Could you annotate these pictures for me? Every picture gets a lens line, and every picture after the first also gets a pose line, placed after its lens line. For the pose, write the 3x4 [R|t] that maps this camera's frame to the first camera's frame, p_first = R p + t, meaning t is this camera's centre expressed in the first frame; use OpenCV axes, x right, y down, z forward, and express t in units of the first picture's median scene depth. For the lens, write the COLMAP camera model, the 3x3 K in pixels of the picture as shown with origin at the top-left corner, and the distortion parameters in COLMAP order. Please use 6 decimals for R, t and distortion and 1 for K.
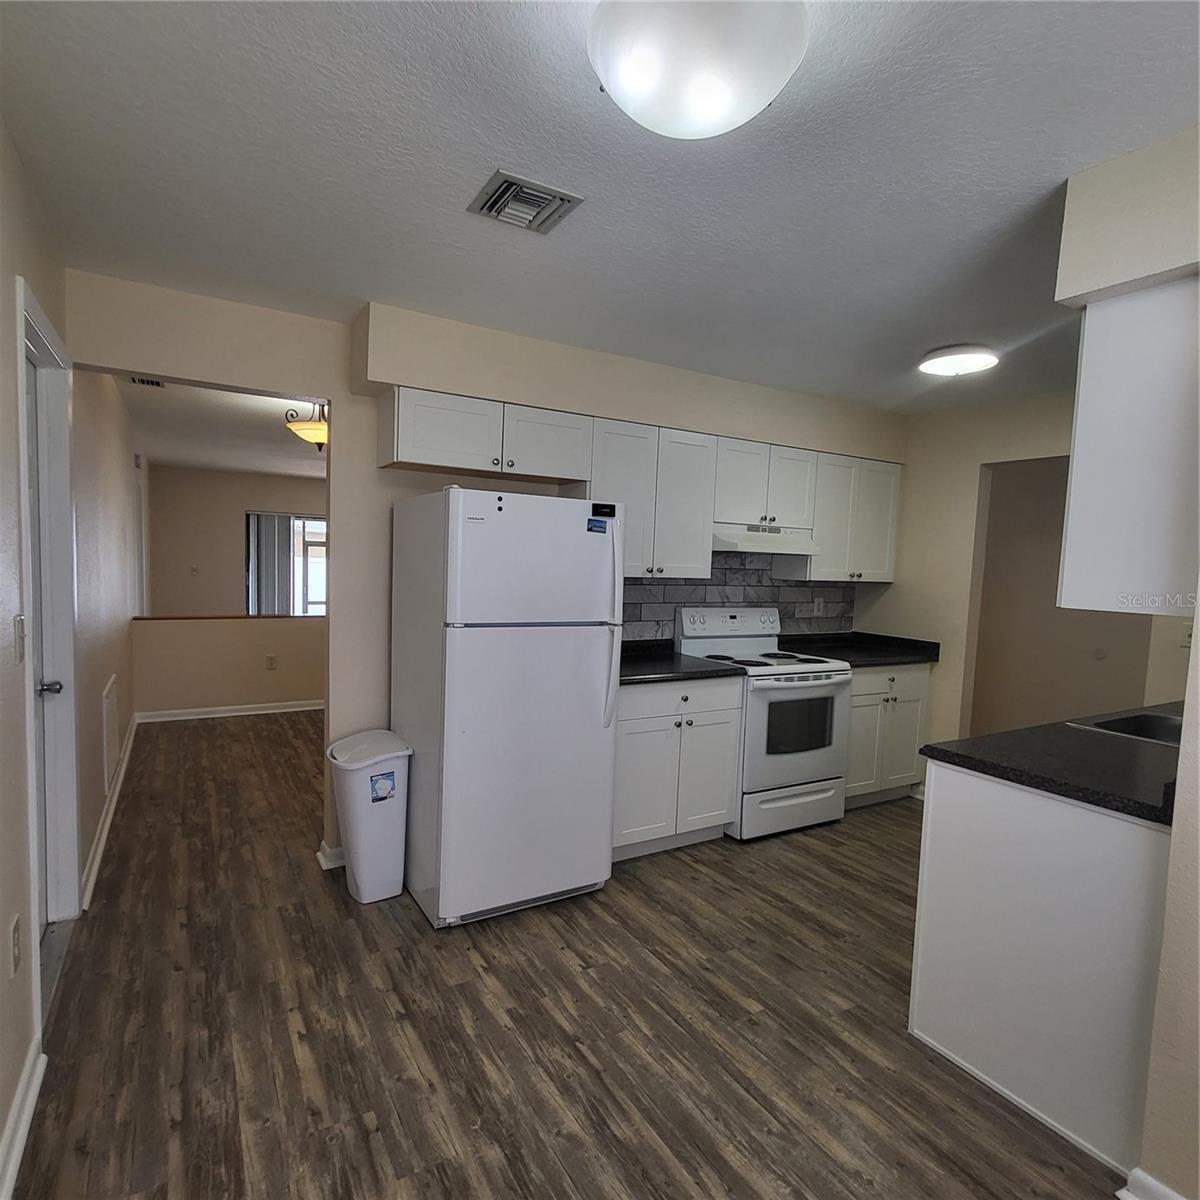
lens RADIAL K [[692.1, 0, 597.0], [0, 692.1, 605.9], [0, 0, 1]] dist [0.005960, -0.004443]
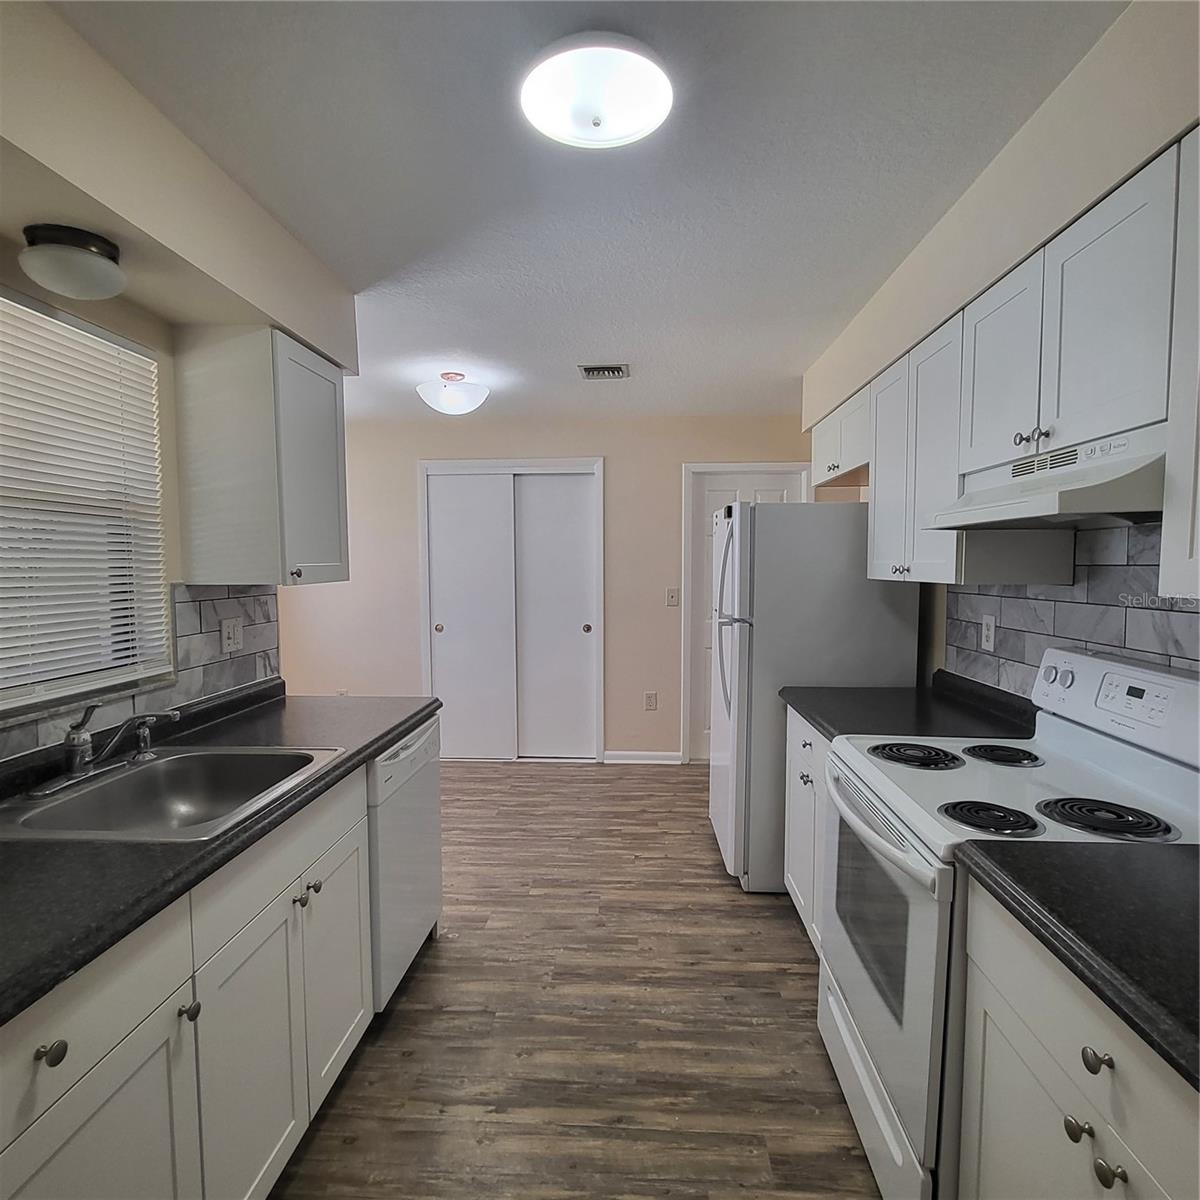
lens RADIAL K [[692.1, 0, 596.6], [0, 692.1, 612.0], [0, 0, 1]] dist [0.005960, -0.004443]
pose [[-0.561866, 0.023533, -0.826893, 1.276078], [-0.072656, 0.994328, 0.077668, -0.067915], [0.824031, 0.103718, -0.556969, 1.825280]]
